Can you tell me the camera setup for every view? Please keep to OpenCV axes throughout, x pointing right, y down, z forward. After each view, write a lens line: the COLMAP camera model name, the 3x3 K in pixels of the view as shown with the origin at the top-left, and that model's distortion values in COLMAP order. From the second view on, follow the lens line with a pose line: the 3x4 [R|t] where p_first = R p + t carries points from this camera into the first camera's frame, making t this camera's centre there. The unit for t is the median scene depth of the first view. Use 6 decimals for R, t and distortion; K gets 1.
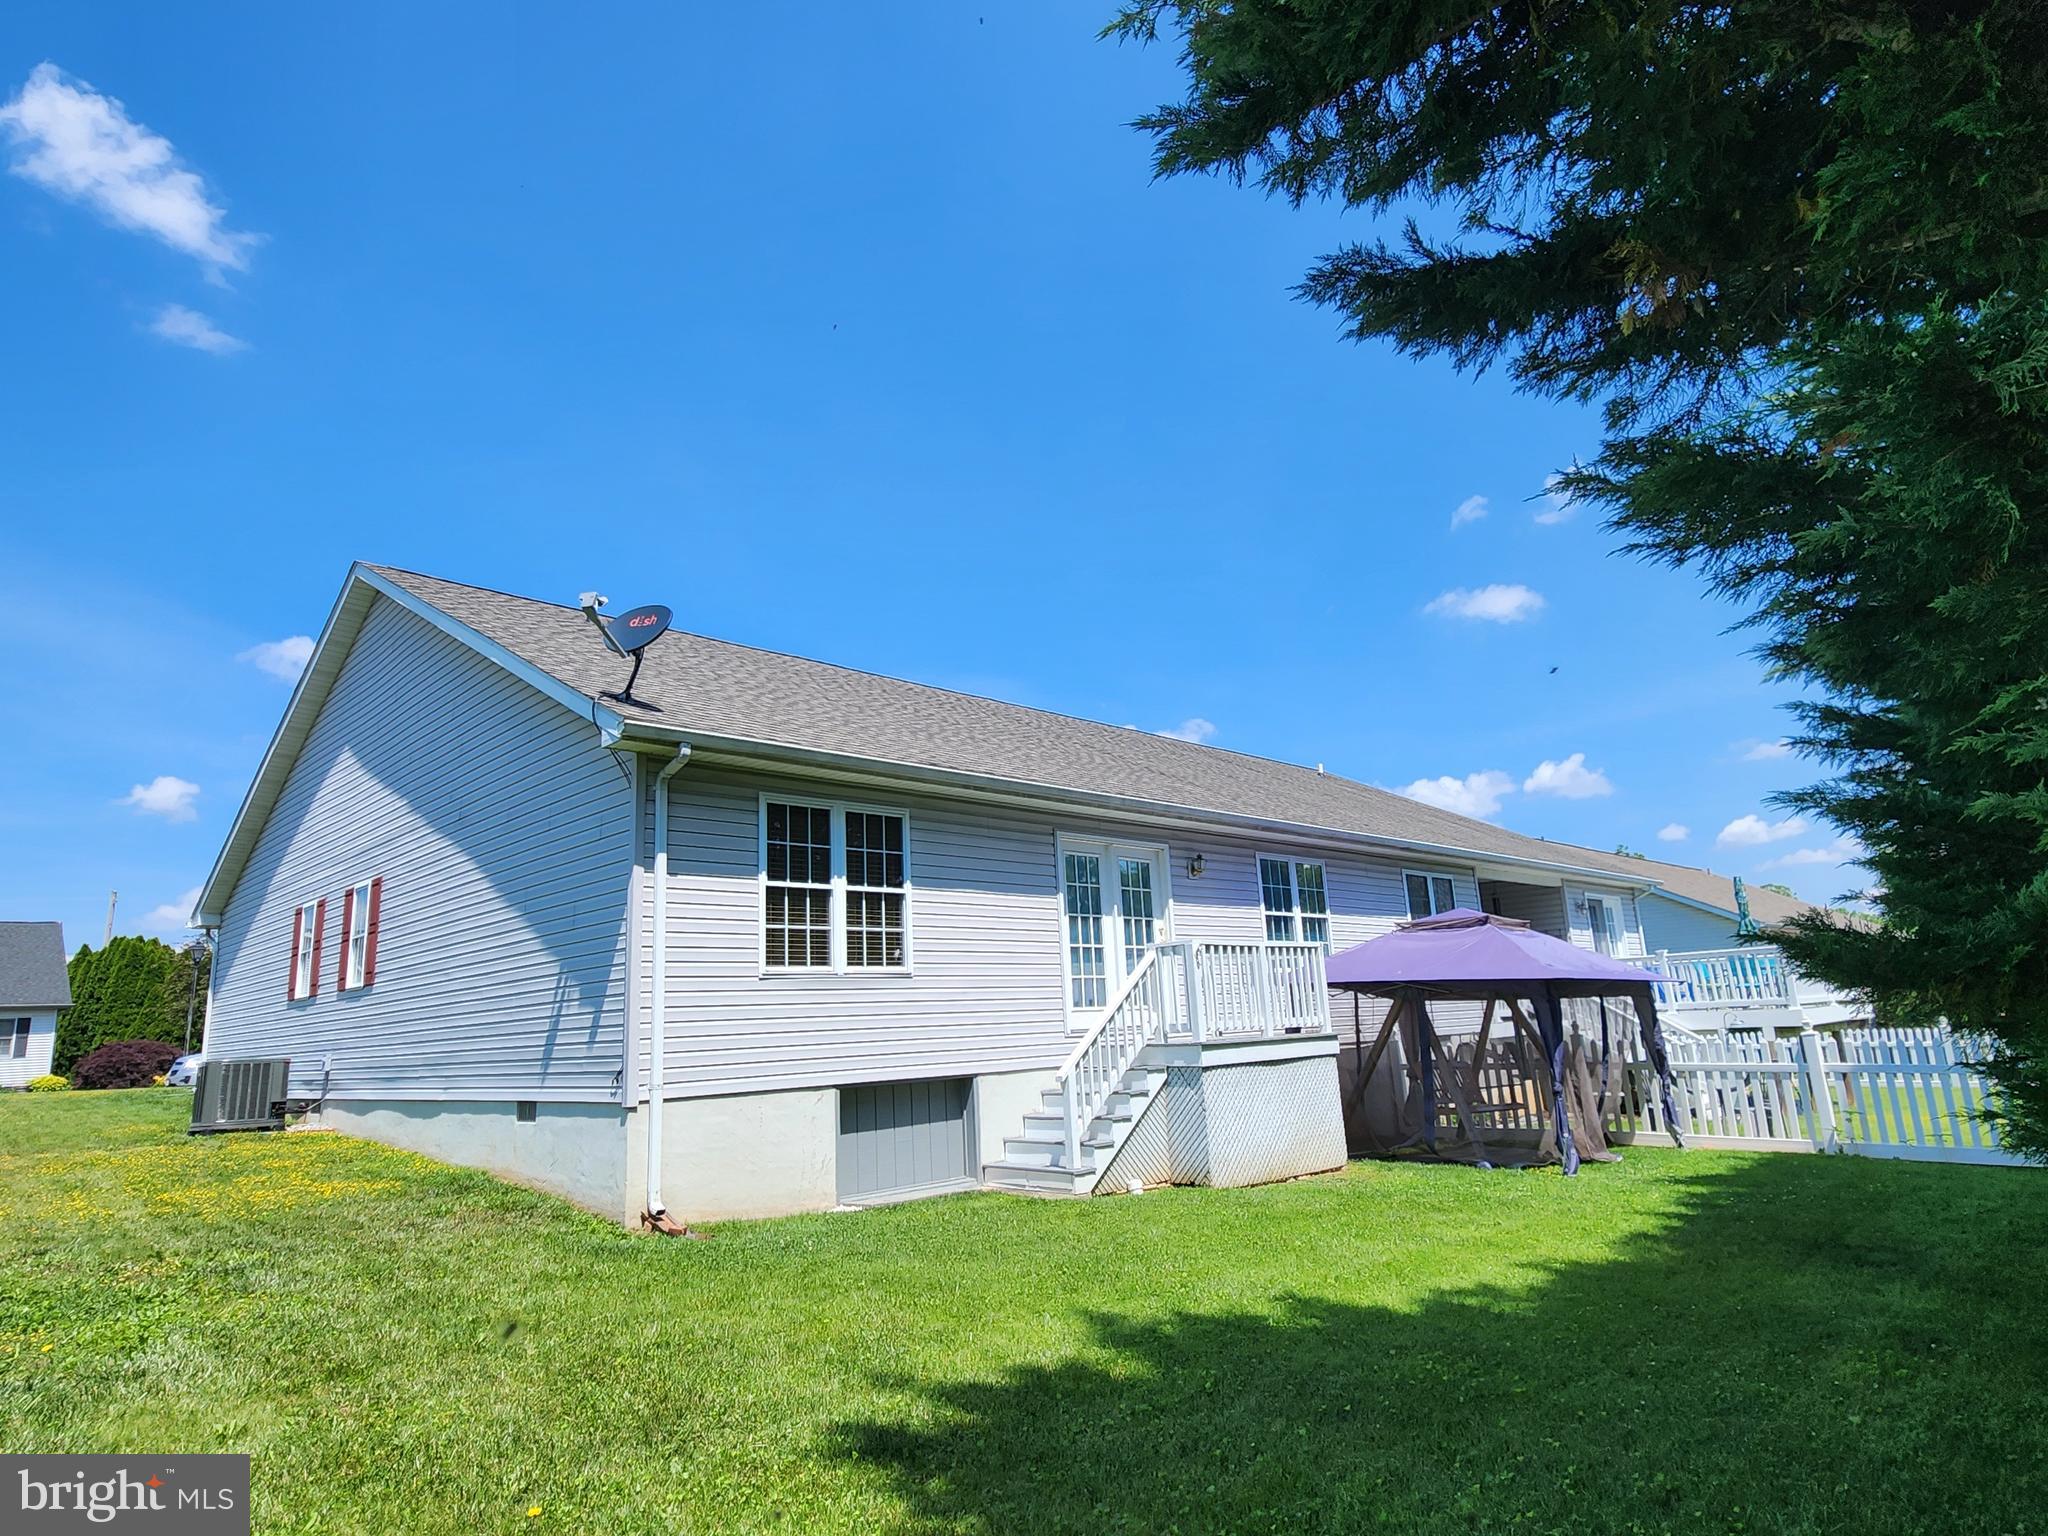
lens RADIAL K [[1168.0, 0, 1022.7], [0, 1168.0, 758.6], [0, 0, 1]] dist [-0.000358, 0.000058]
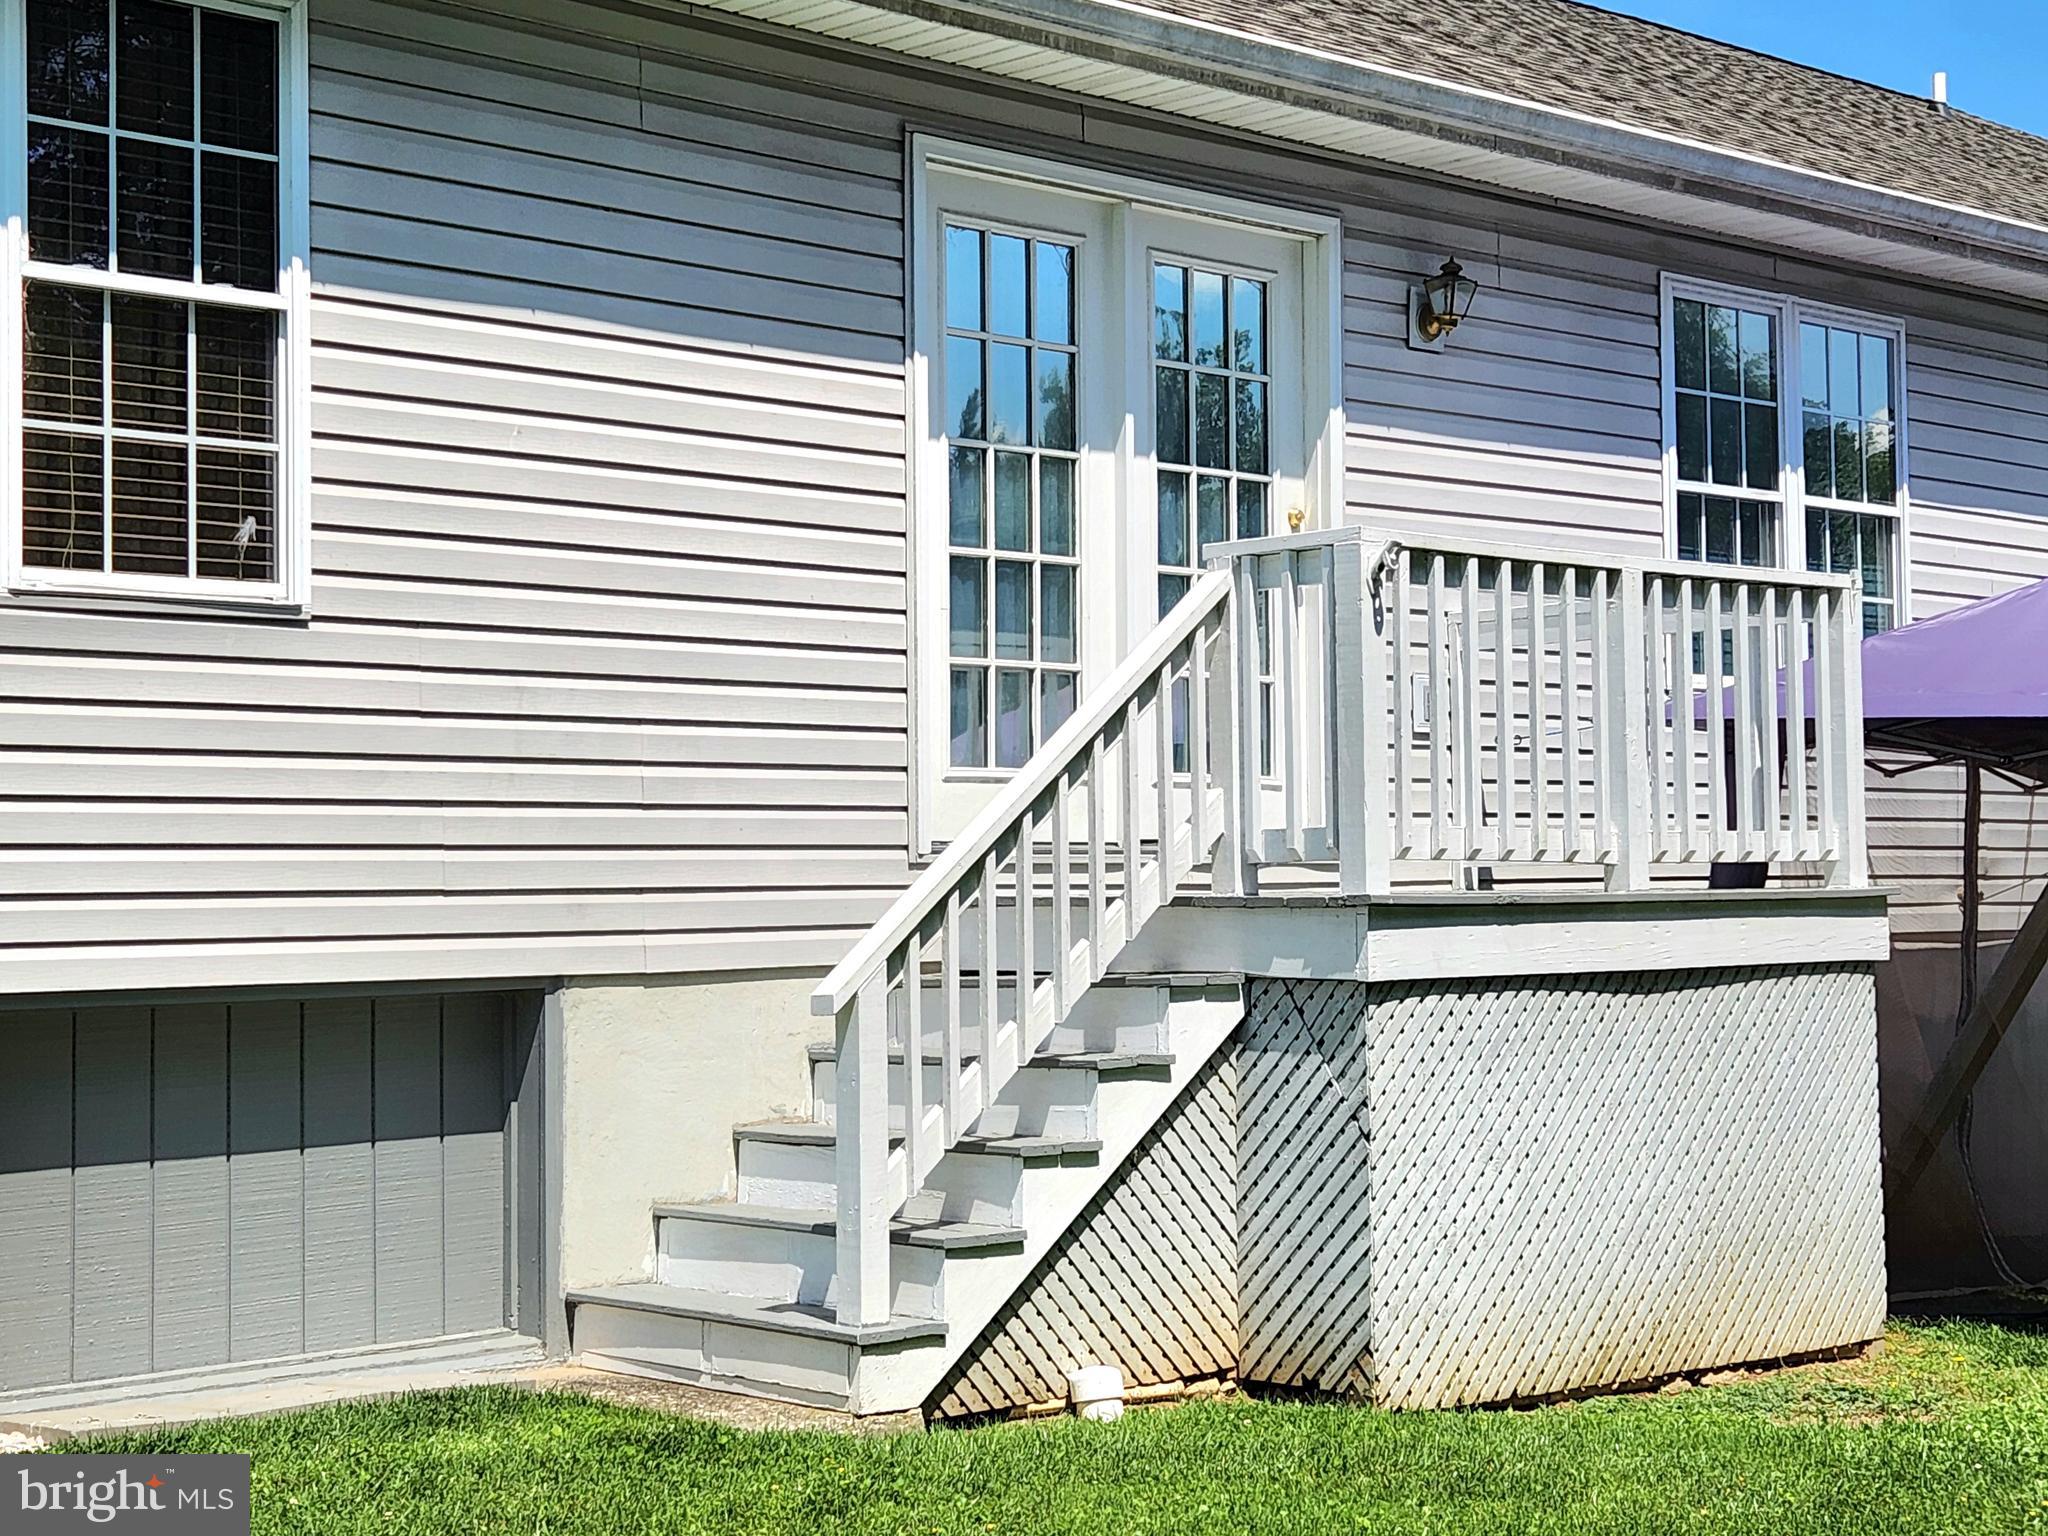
lens RADIAL K [[3253.8, 0, 1006.8], [0, 3253.8, 745.1], [0, 0, 1]] dist [0.132512, -0.262678]
pose [[0.999074, 0.036676, -0.022499, 0.083793], [-0.031885, 0.982180, 0.185218, 0.068342], [0.028891, -0.184329, 0.982440, 0.250659]]
